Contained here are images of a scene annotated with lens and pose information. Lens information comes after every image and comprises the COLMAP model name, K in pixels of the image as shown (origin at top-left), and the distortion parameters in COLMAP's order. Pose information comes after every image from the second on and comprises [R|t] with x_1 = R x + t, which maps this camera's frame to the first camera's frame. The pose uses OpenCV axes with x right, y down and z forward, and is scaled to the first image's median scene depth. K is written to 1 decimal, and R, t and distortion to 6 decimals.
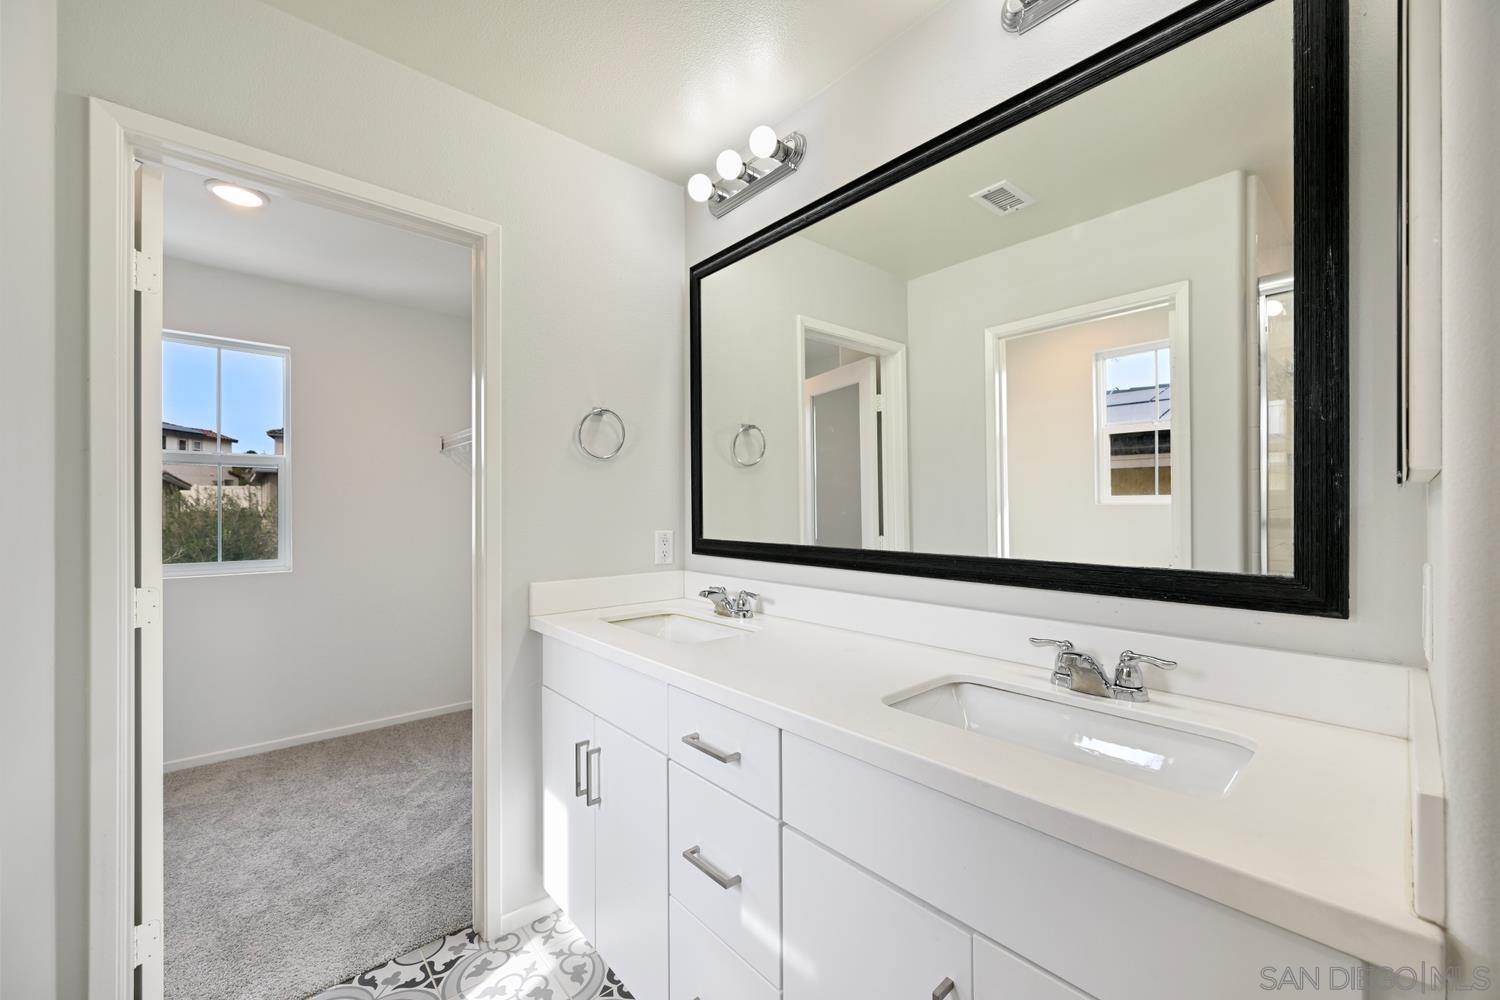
lens RADIAL K [[585.6, 0, 751.9], [0, 585.6, 510.7], [0, 0, 1]] dist [-0.003312, 0.000818]
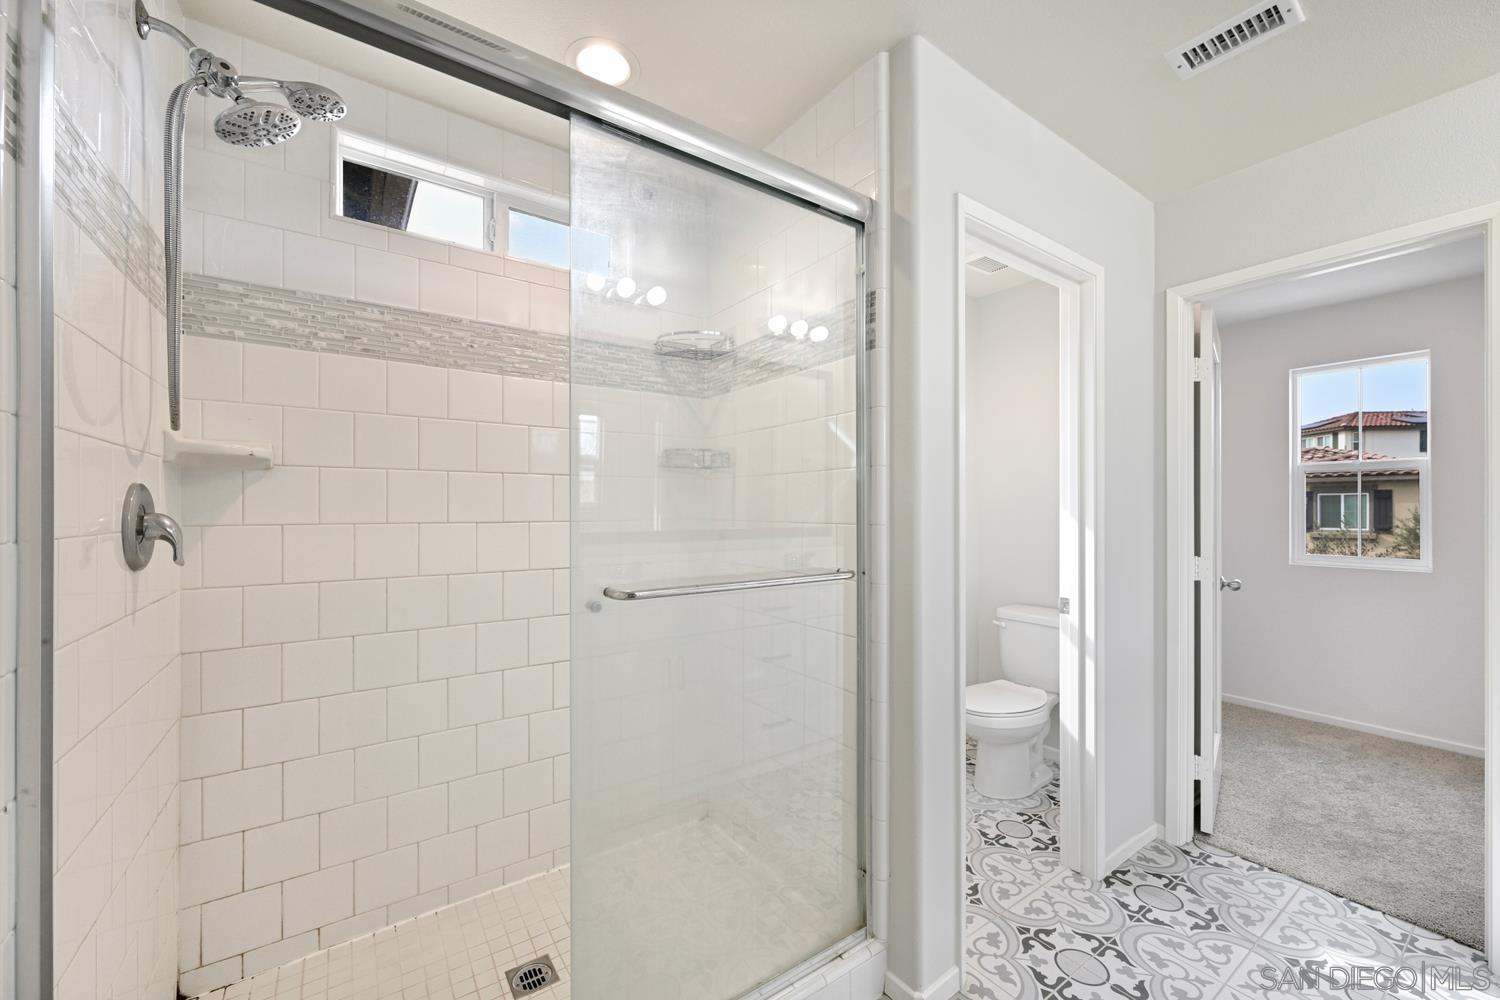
lens RADIAL K [[585.6, 0, 754.6], [0, 585.6, 508.1], [0, 0, 1]] dist [-0.003312, 0.000818]
pose [[-0.119412, -0.004071, -0.992836, 0.473068], [-0.003935, 0.999986, -0.003627, 0.003356], [0.992837, 0.003474, -0.119426, -0.045655]]
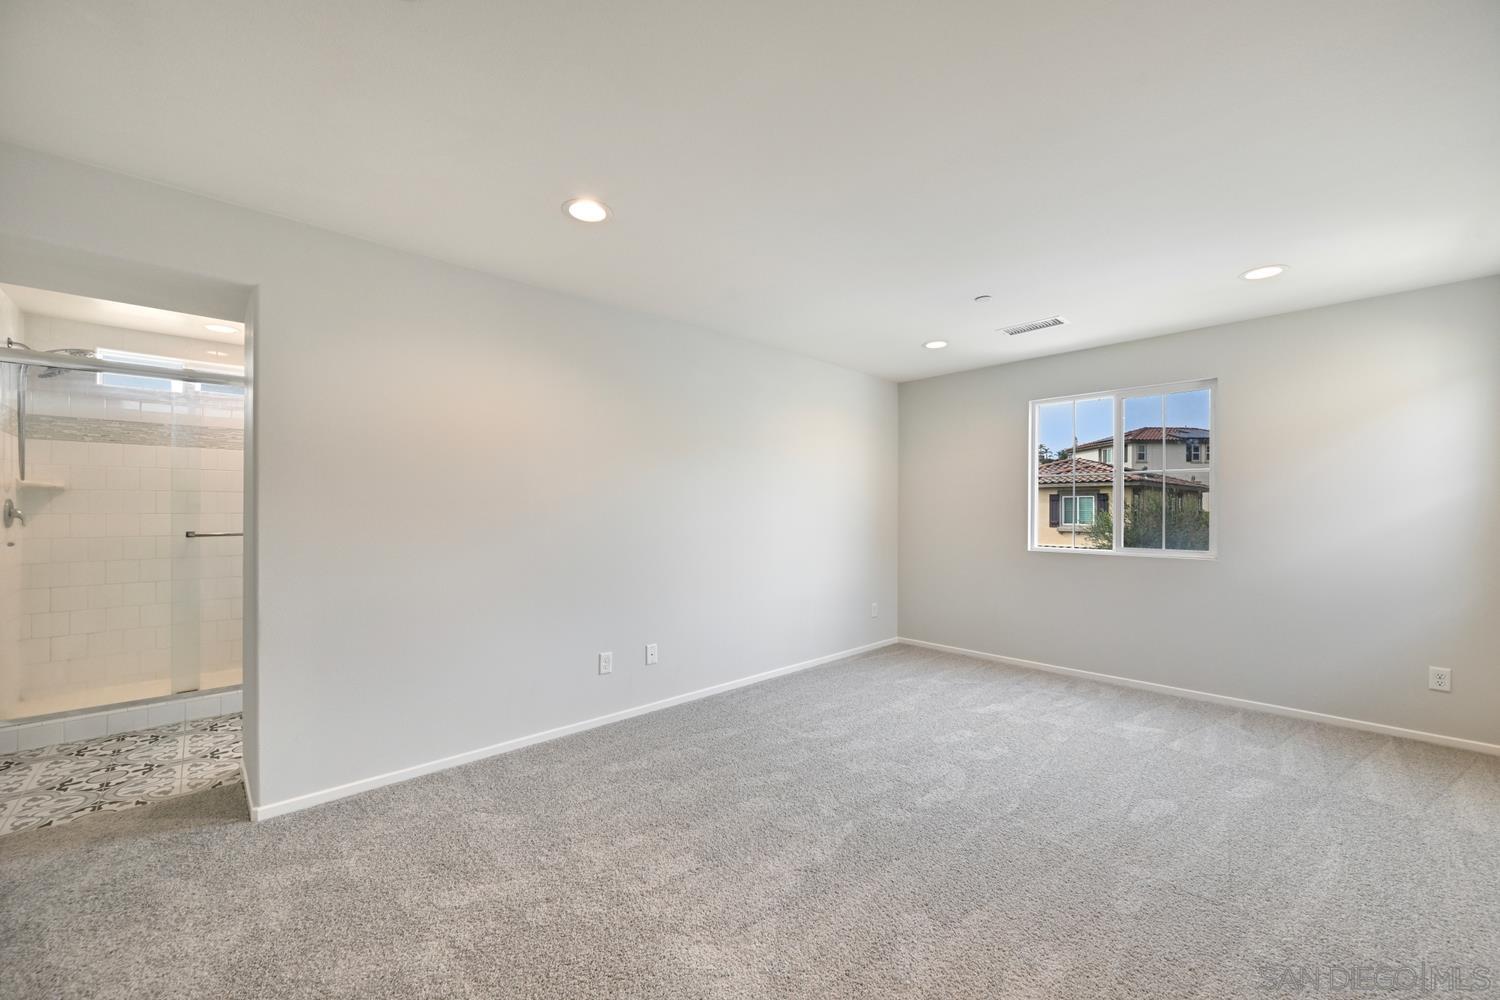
lens RADIAL K [[585.6, 0, 758.6], [0, 585.6, 509.0], [0, 0, 1]] dist [-0.003312, 0.000818]
pose [[0.034086, -0.003110, -0.999414, 1.607416], [-0.003011, 0.999990, -0.003214, 0.008237], [0.999414, 0.003119, 0.034077, 1.248940]]
